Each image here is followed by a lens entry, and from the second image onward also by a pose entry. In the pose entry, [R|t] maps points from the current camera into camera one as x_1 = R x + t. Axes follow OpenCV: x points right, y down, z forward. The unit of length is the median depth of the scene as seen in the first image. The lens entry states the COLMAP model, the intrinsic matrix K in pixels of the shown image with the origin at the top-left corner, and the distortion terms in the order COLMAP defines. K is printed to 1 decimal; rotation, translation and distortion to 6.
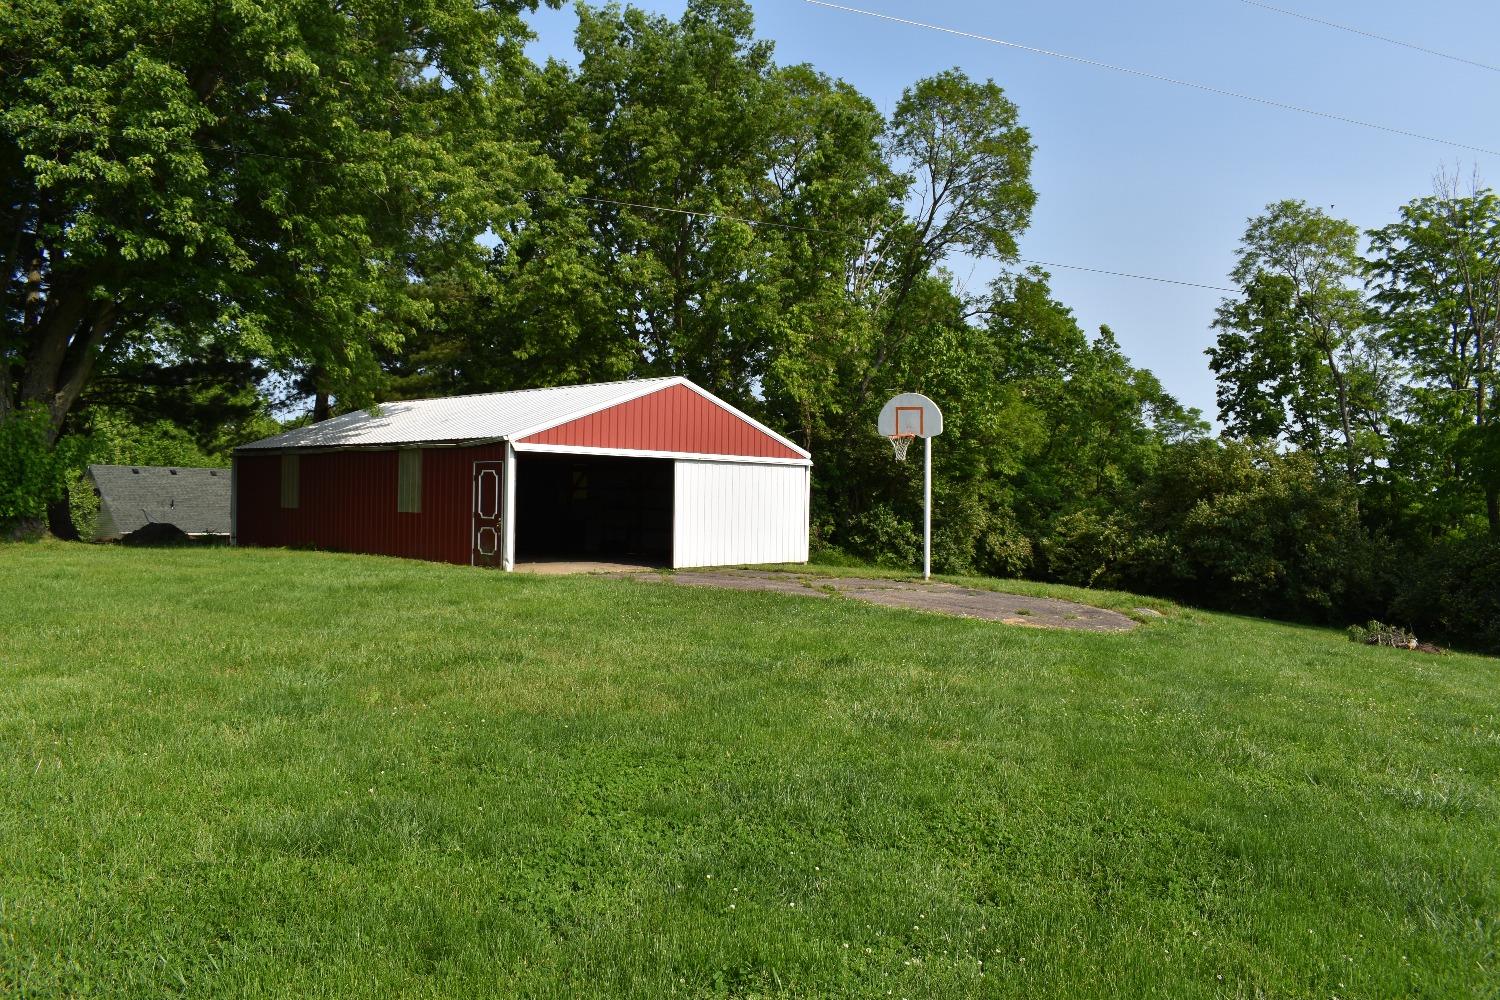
lens RADIAL K [[1169.6, 0, 750.7], [0, 1169.6, 498.9], [0, 0, 1]] dist [-0.086291, 0.011919]
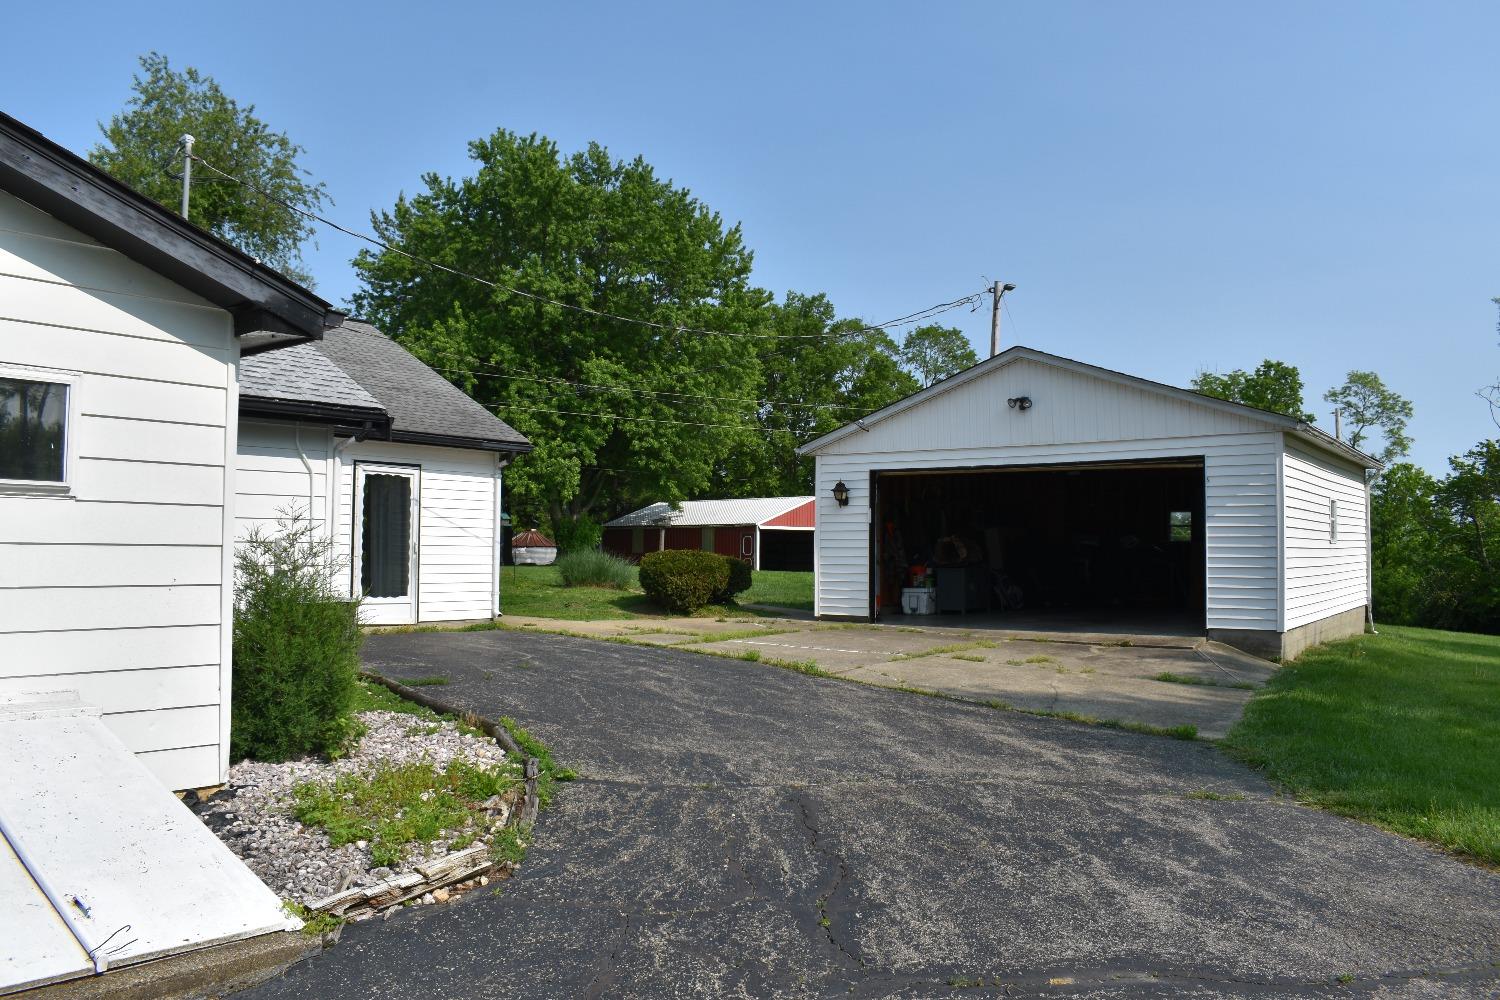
lens RADIAL K [[1169.6, 0, 747.5], [0, 1169.6, 502.0], [0, 0, 1]] dist [-0.086291, 0.011919]
pose [[0.999801, -0.004589, -0.019422, -0.154086], [0.003764, 0.999099, -0.042275, 0.008800], [0.019598, 0.042194, 0.998917, -1.435910]]
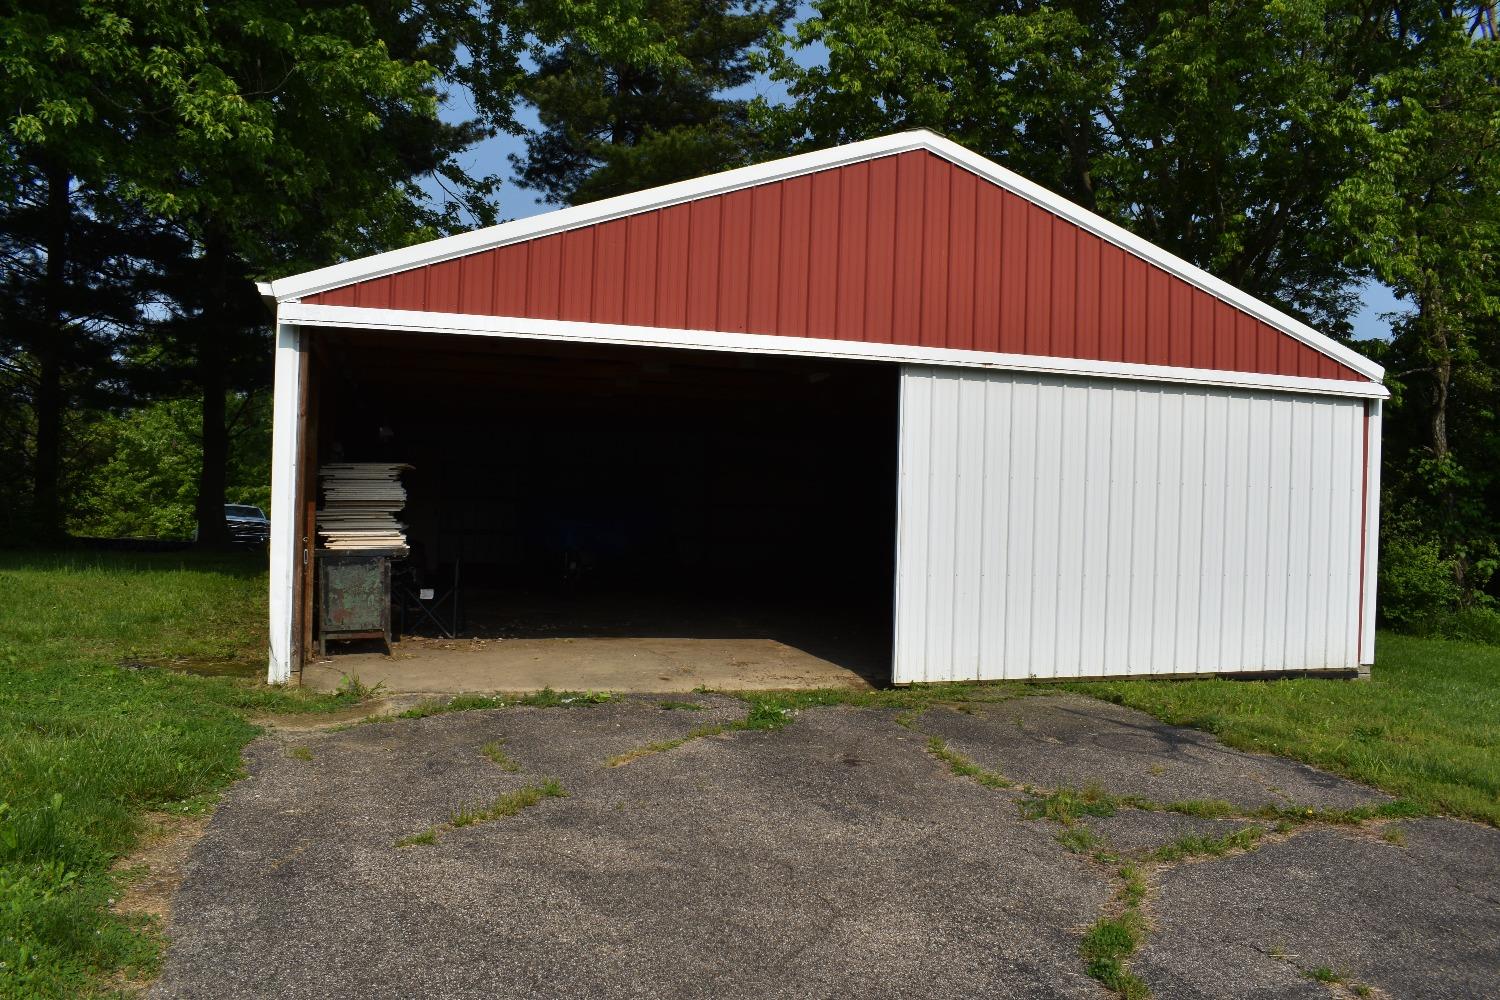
lens RADIAL K [[1169.6, 0, 751.1], [0, 1169.6, 503.8], [0, 0, 1]] dist [-0.086291, 0.011919]
pose [[0.855470, 0.008905, -0.517776, 0.075495], [-0.013106, 0.999904, -0.004458, 0.008684], [0.517686, 0.010600, 0.855505, 0.675393]]
